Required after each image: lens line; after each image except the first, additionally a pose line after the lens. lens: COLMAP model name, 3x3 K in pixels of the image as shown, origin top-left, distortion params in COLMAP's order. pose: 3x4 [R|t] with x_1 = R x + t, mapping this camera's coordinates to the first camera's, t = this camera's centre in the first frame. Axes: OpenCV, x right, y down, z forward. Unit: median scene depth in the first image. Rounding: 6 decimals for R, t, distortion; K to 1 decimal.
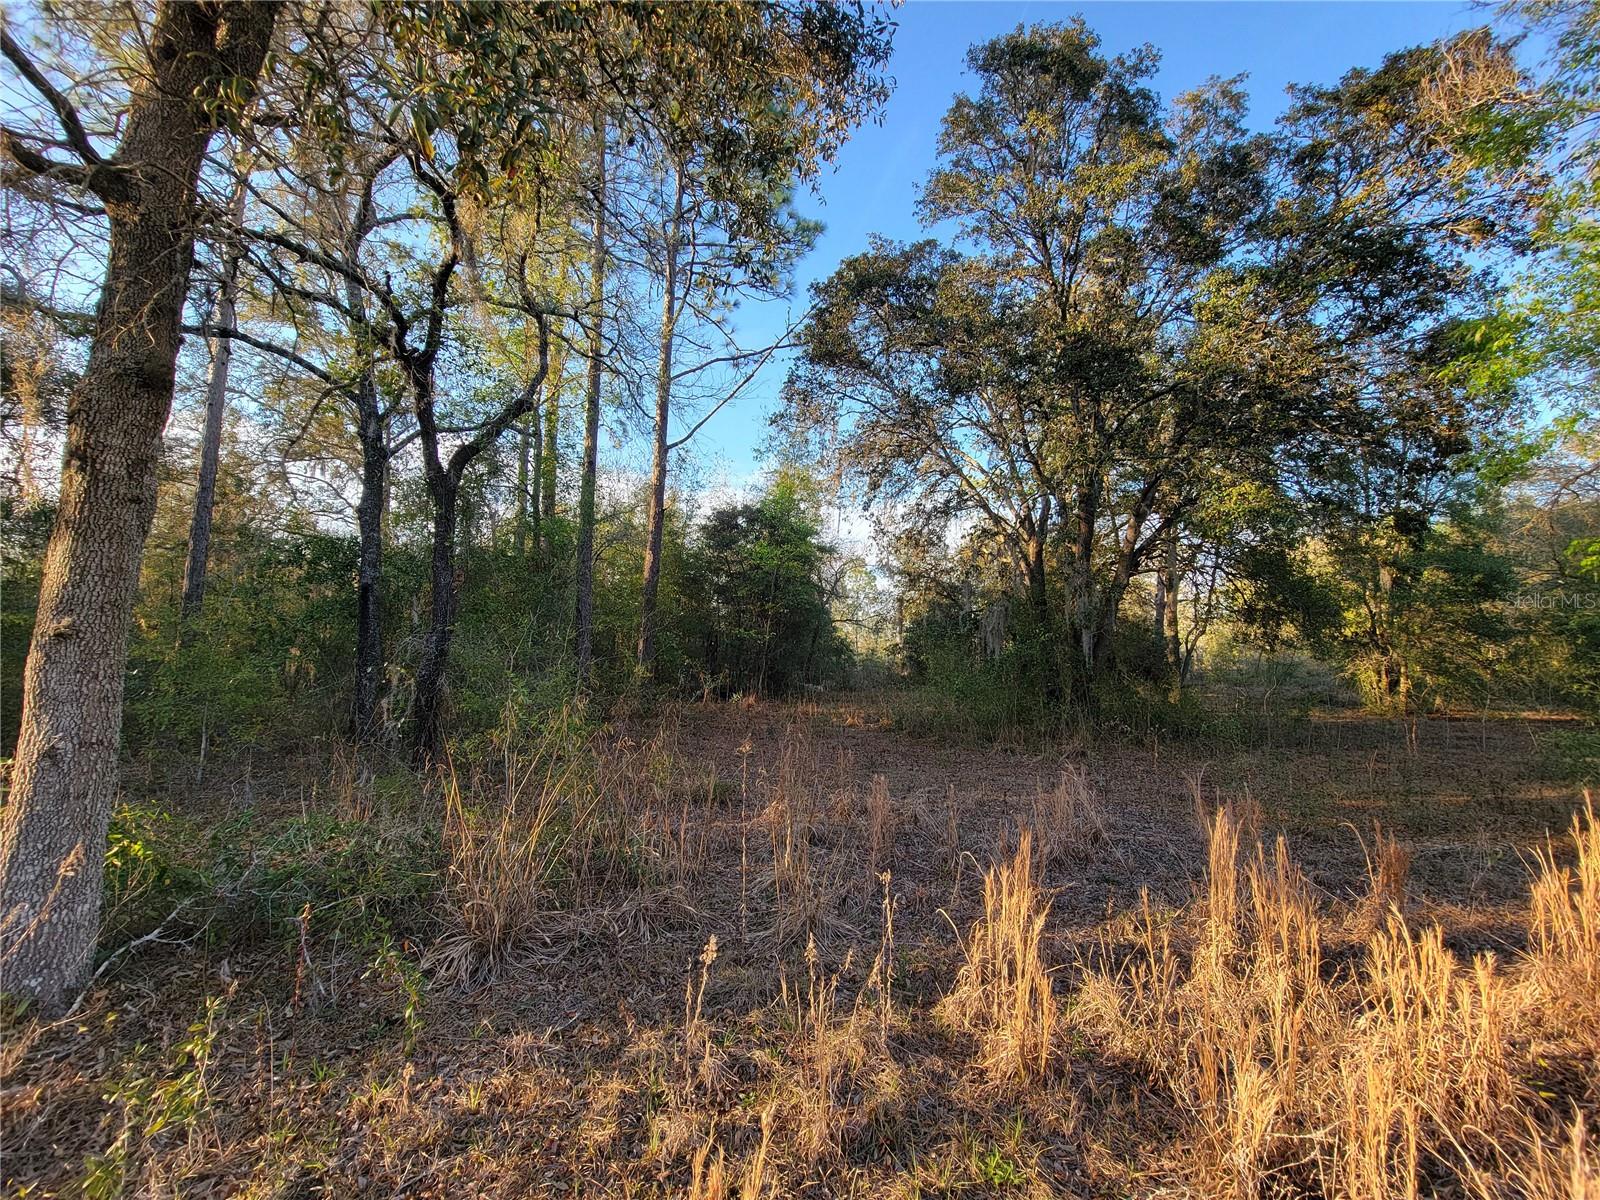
lens RADIAL K [[647.4, 0, 797.0], [0, 647.4, 602.9], [0, 0, 1]] dist [0.003256, 0.000122]
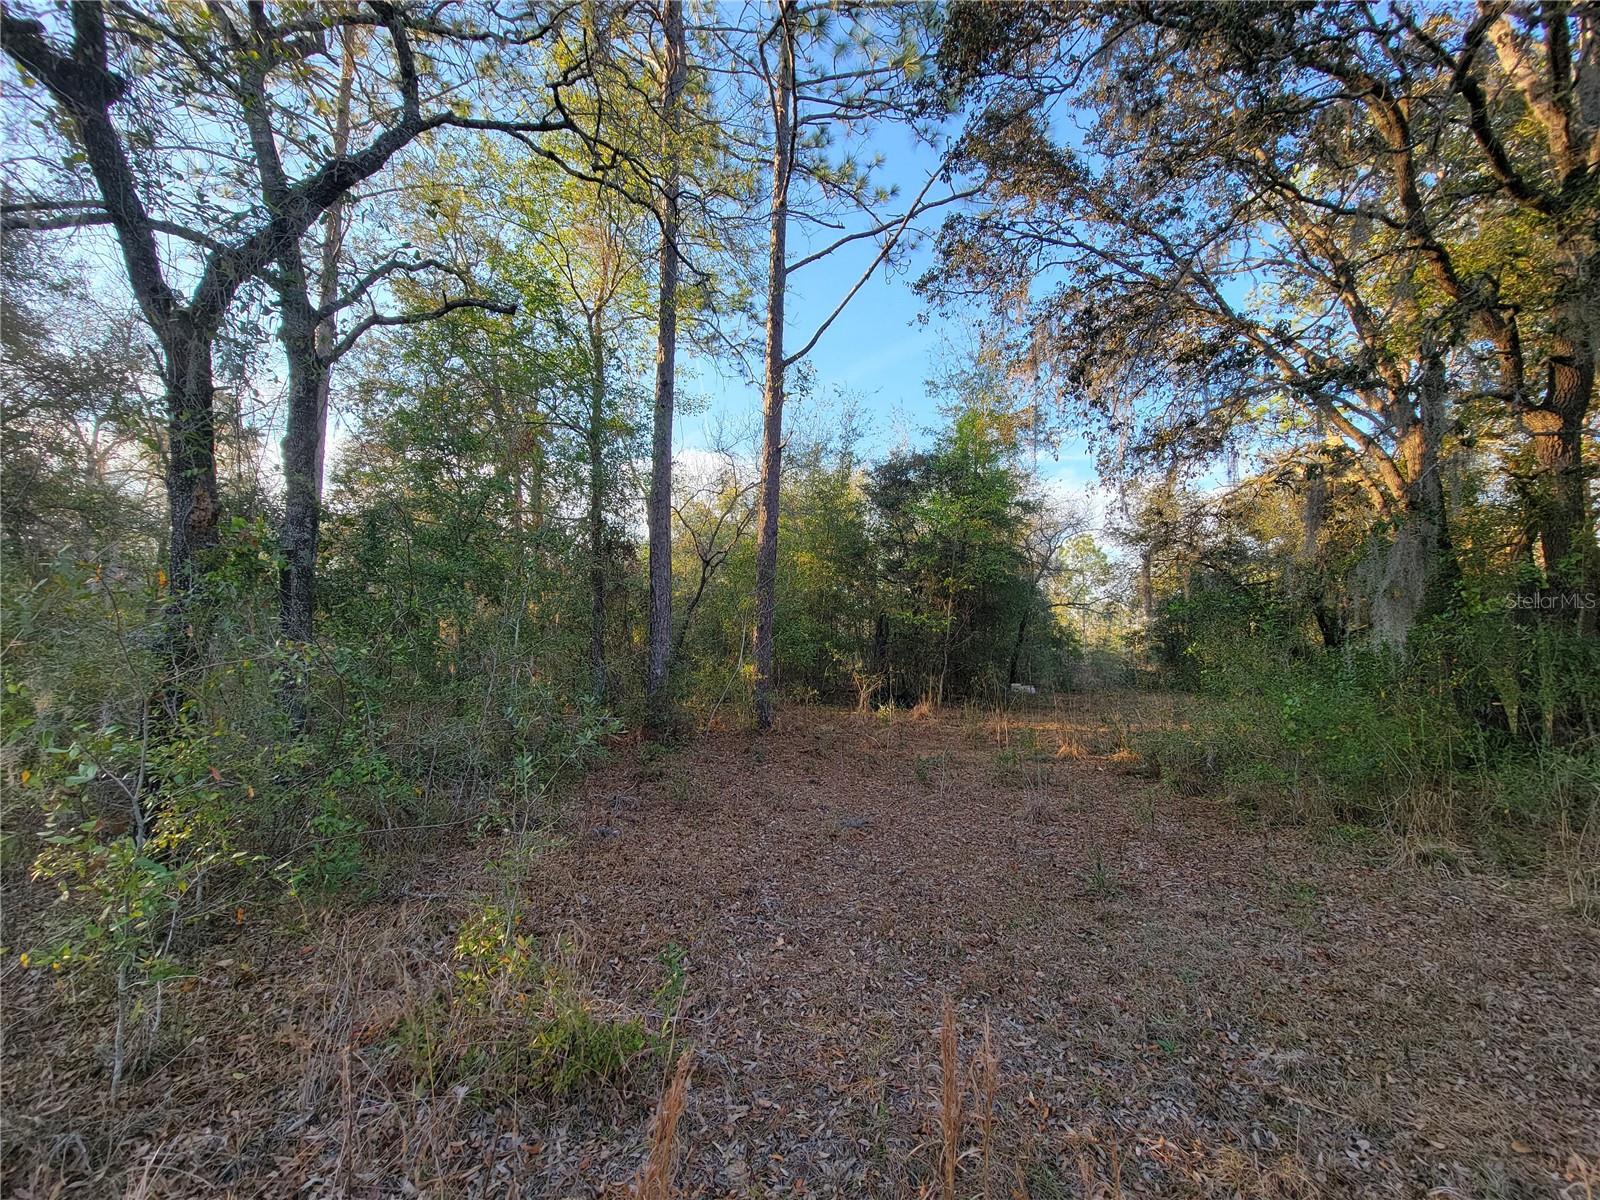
lens RADIAL K [[647.4, 0, 809.7], [0, 647.4, 597.0], [0, 0, 1]] dist [0.003256, 0.000122]
pose [[0.951858, -0.032502, -0.304811, 0.029404], [0.033094, 0.999447, -0.003223, 0.018444], [0.304747, -0.007020, 0.952407, 0.222881]]
